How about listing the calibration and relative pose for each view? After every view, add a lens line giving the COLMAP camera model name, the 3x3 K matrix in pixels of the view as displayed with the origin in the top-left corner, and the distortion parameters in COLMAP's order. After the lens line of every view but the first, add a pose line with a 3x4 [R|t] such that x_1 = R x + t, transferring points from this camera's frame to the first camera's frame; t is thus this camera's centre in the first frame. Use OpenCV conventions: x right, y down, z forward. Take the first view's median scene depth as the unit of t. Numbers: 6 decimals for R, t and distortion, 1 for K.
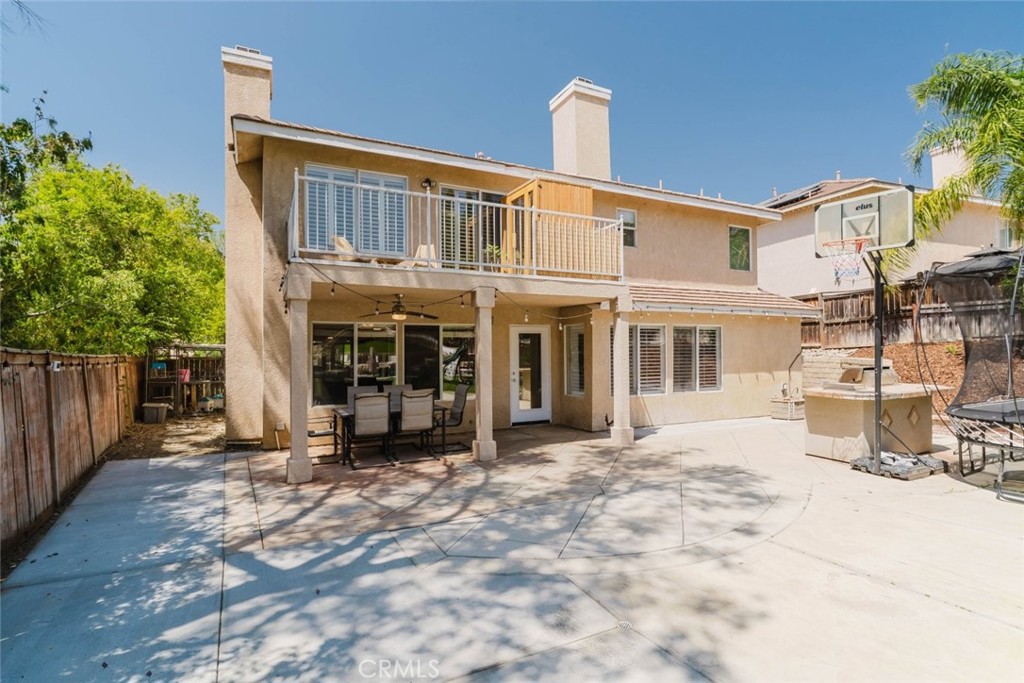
lens RADIAL K [[496.6, 0, 504.8], [0, 496.6, 347.7], [0, 0, 1]] dist [-0.002876, 0.000364]
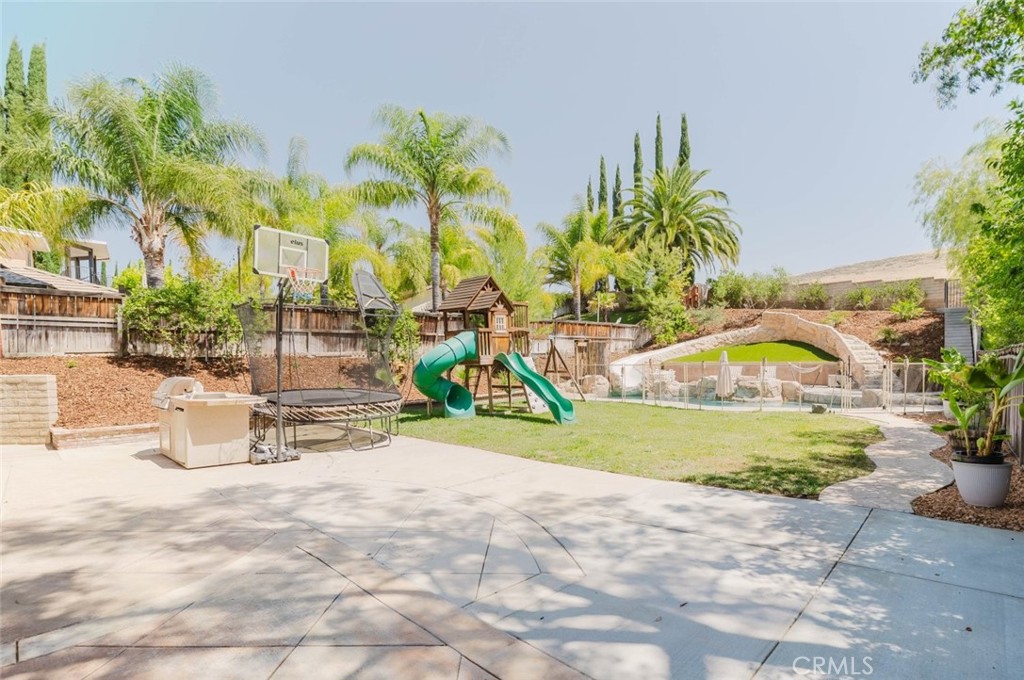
lens RADIAL K [[506.0, 0, 528.4], [0, 506.0, 379.7], [0, 0, 1]] dist [0.000043, 0.000701]
pose [[-0.323564, -0.026959, 0.945822, -0.941328], [0.017769, 0.999245, 0.034560, 0.042488], [-0.946039, 0.027989, -0.322841, 1.267699]]
